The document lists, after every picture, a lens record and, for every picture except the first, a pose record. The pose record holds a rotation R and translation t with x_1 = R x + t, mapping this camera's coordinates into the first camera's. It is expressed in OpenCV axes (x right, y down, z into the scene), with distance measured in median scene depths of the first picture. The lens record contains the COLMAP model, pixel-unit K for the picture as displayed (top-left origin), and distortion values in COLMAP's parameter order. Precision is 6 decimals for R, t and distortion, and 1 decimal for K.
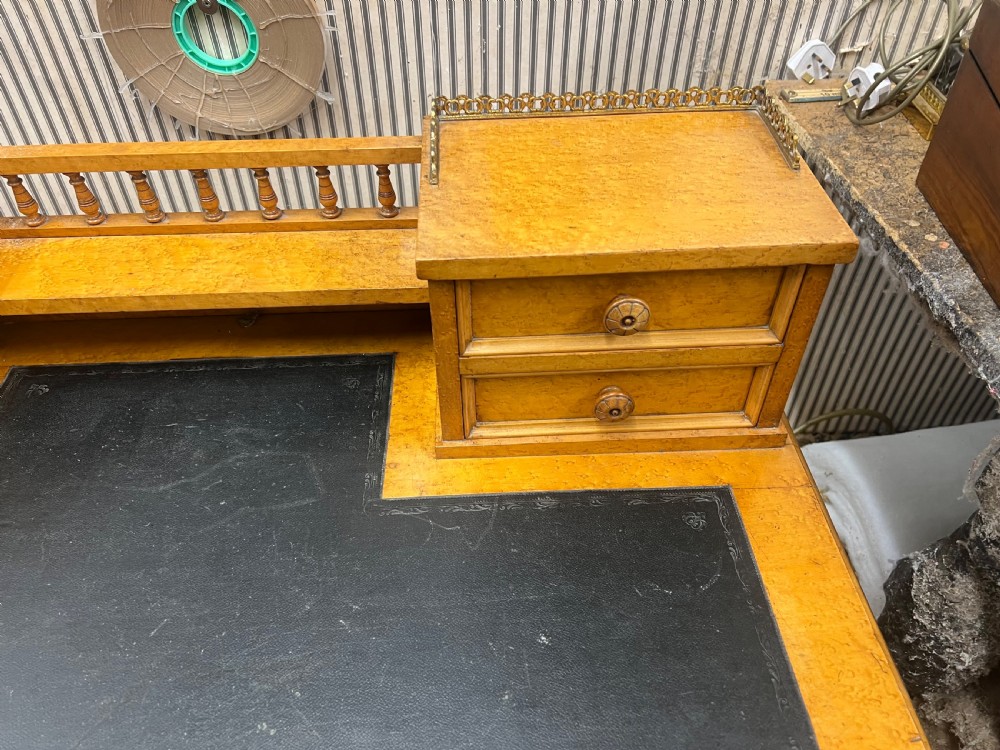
lens RADIAL K [[759.3, 0, 498.3], [0, 759.3, 379.0], [0, 0, 1]] dist [0.055051, -0.070619]
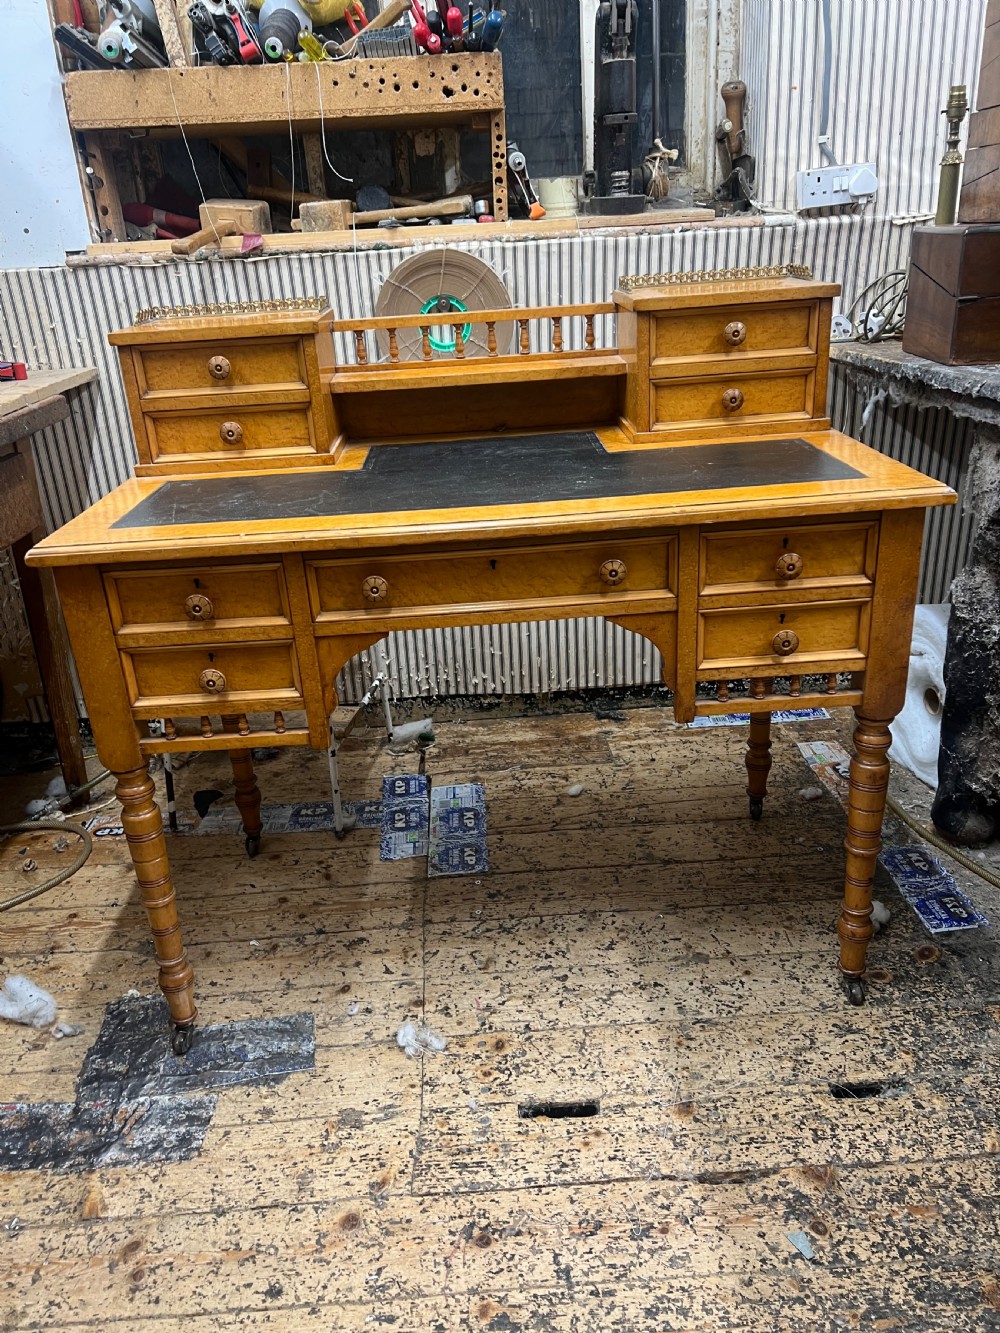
lens RADIAL K [[1012.2, 0, 496.9], [0, 1012.2, 666.1], [0, 0, 1]] dist [0.055051, -0.070619]
pose [[0.998652, -0.043946, -0.027631, -0.345688], [0.031687, 0.937663, -0.346097, 1.355336], [0.041118, 0.344755, 0.937792, -1.024026]]
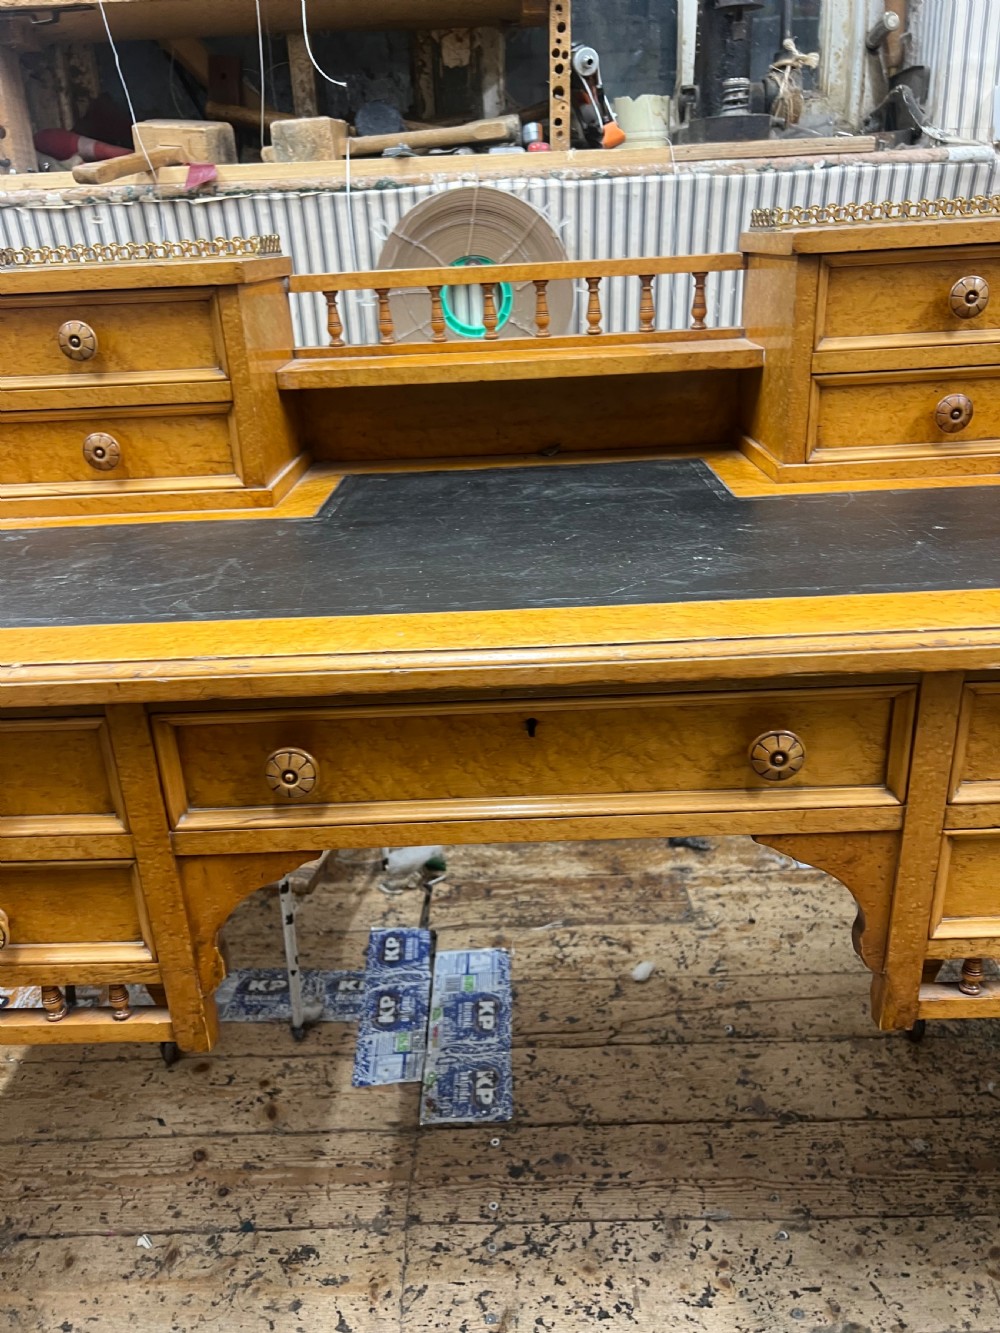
lens RADIAL K [[1012.2, 0, 494.4], [0, 1012.2, 676.6], [0, 0, 1]] dist [0.055051, -0.070619]
pose [[0.997683, -0.013641, -0.066653, -0.367824], [-0.010626, 0.936427, -0.350701, 0.820404], [0.067200, 0.350597, 0.934112, -0.234082]]
